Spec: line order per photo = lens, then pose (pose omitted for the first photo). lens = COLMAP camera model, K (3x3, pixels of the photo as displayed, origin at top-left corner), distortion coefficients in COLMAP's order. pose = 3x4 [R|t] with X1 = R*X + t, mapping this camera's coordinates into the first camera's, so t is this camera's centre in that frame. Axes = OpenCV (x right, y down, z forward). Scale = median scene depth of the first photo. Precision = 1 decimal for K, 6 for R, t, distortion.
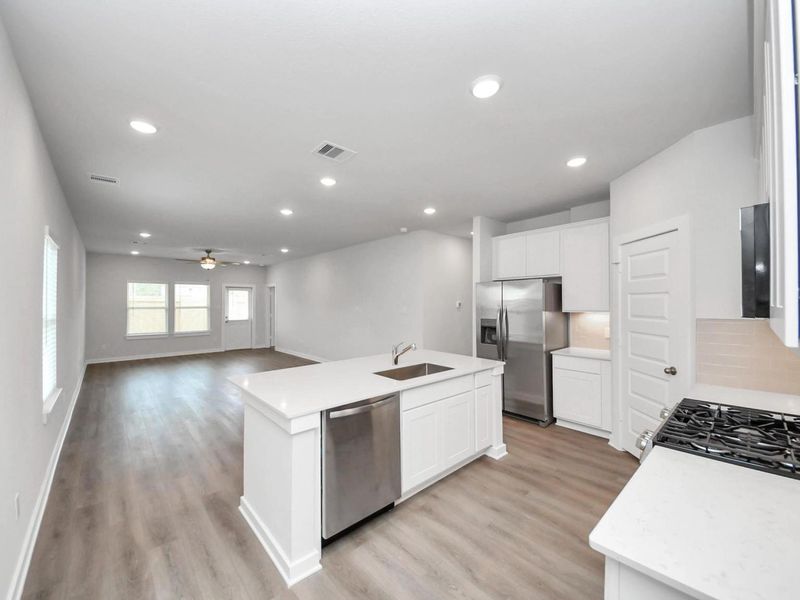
lens RADIAL K [[329.3, 0, 399.7], [0, 329.3, 301.7], [0, 0, 1]] dist [0.006821, -0.003889]
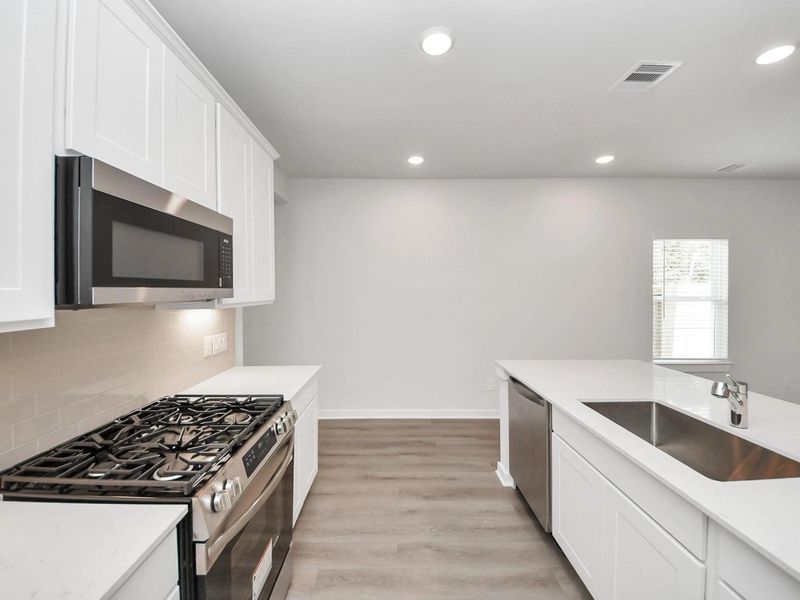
lens RADIAL K [[329.3, 0, 391.6], [0, 329.3, 293.2], [0, 0, 1]] dist [0.006821, -0.003889]
pose [[-0.677837, 0.010719, -0.735134, 0.455263], [0.007031, 0.999942, 0.008097, 0.005390], [0.735178, 0.000320, -0.677874, 0.693774]]
